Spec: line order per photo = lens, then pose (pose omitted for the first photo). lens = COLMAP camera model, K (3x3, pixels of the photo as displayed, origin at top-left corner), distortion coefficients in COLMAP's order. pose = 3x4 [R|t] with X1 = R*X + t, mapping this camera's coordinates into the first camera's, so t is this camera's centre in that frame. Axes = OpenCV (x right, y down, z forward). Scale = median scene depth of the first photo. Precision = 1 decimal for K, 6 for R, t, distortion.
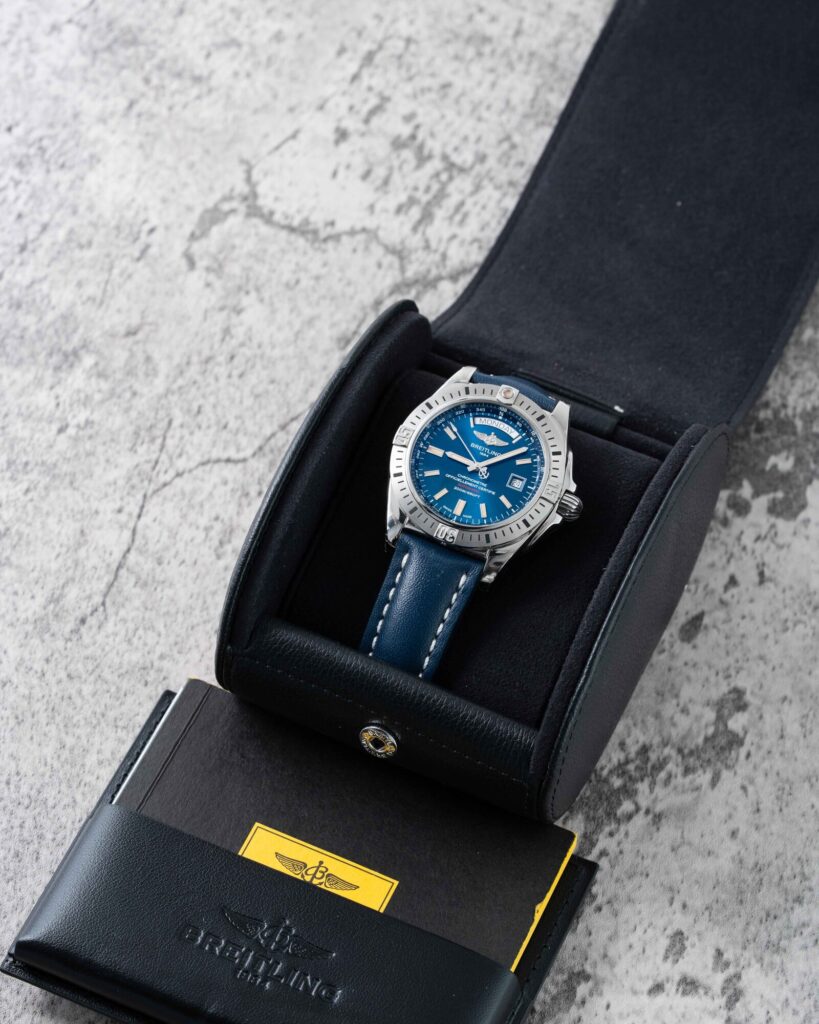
lens RADIAL K [[4771.9, 0, 409.5], [0, 4771.9, 512.0], [0, 0, 1]] dist [-0.025164, 3.171166]
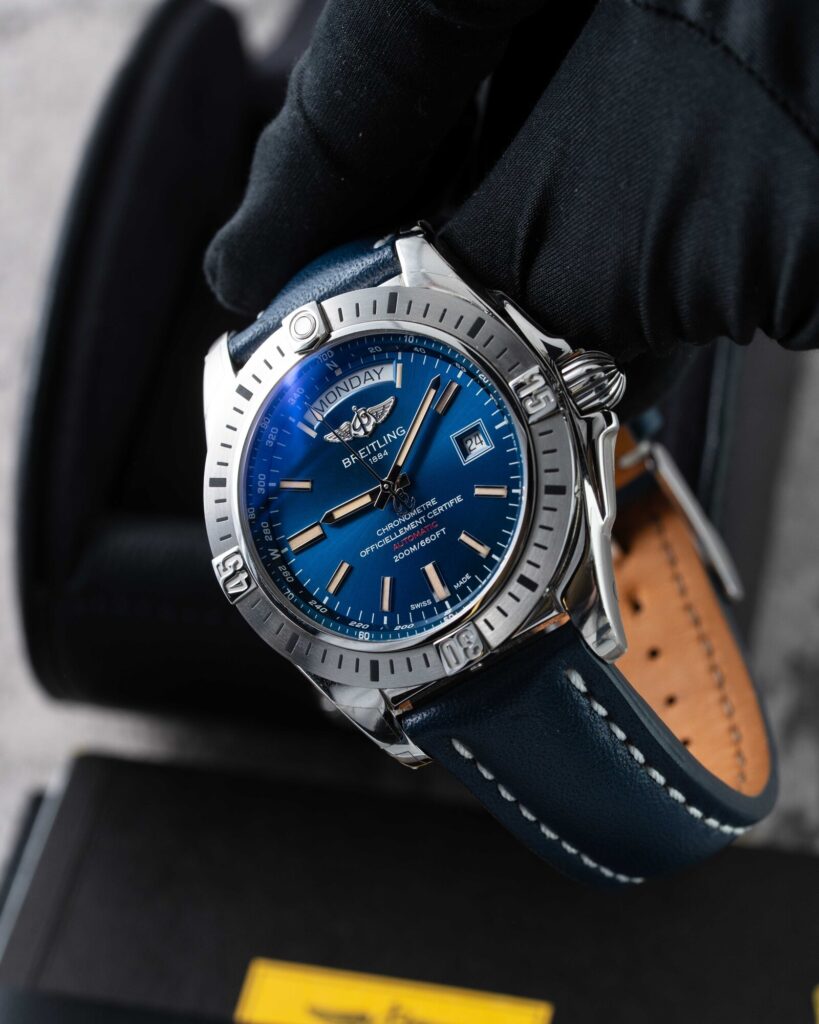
lens RADIAL K [[4771.9, 0, 409.5], [0, 4771.9, 512.0], [0, 0, 1]] dist [-0.025164, 3.171166]
pose [[0.612234, -0.777036, -0.146235, 0.077198], [0.785340, 0.619062, -0.001515, -0.006057], [0.091706, -0.113917, 0.989249, 0.569068]]
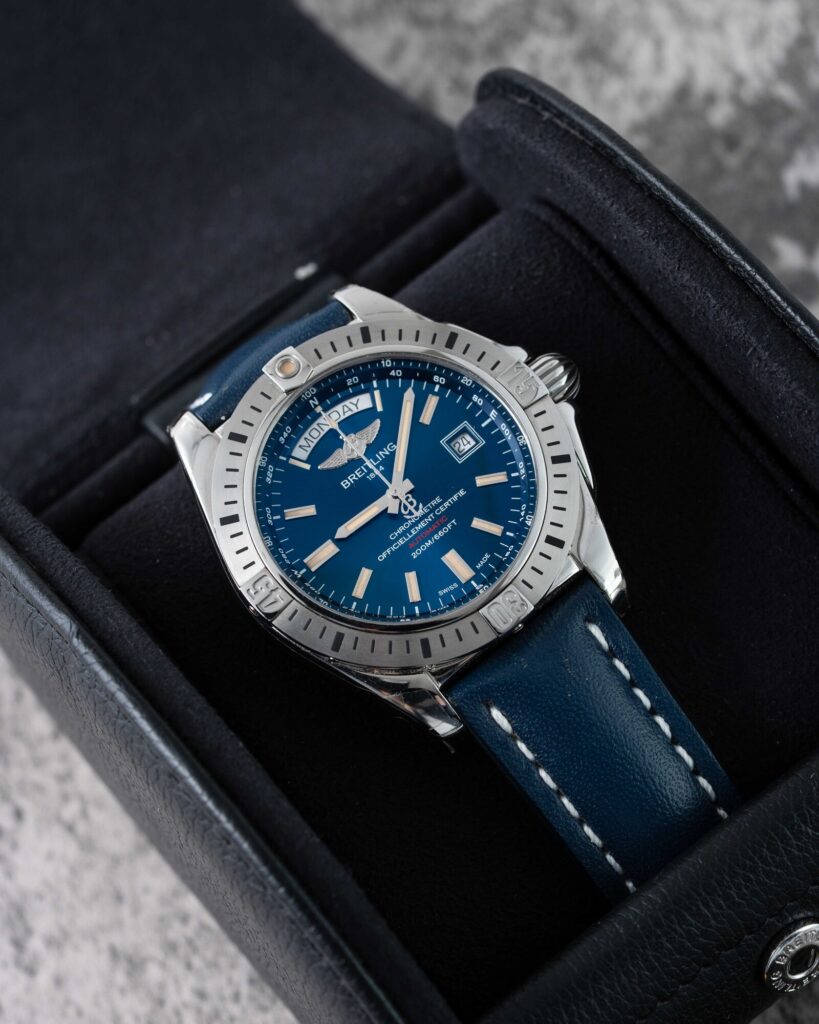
lens RADIAL K [[4771.9, 0, 409.5], [0, 4771.9, 512.0], [0, 0, 1]] dist [-0.025164, 3.171166]
pose [[0.451294, -0.836196, 0.311625, -0.134921], [0.839456, 0.516272, 0.169638, -0.088177], [-0.302733, 0.185039, 0.934940, 0.553984]]
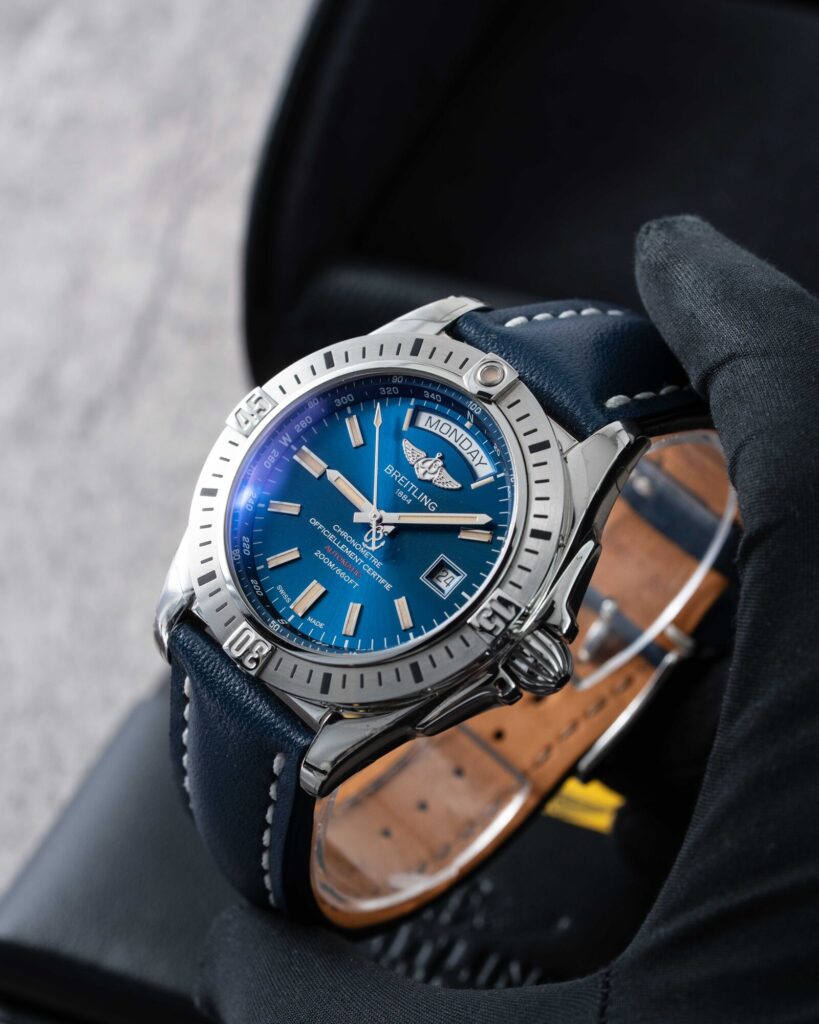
lens RADIAL K [[4771.9, 0, 409.5], [0, 4771.9, 512.0], [0, 0, 1]] dist [-0.025164, 3.171166]
pose [[0.891866, 0.249639, -0.377167, 0.182378], [-0.238405, 0.968106, 0.077027, -0.044663], [0.384366, 0.021220, 0.922937, 0.594994]]
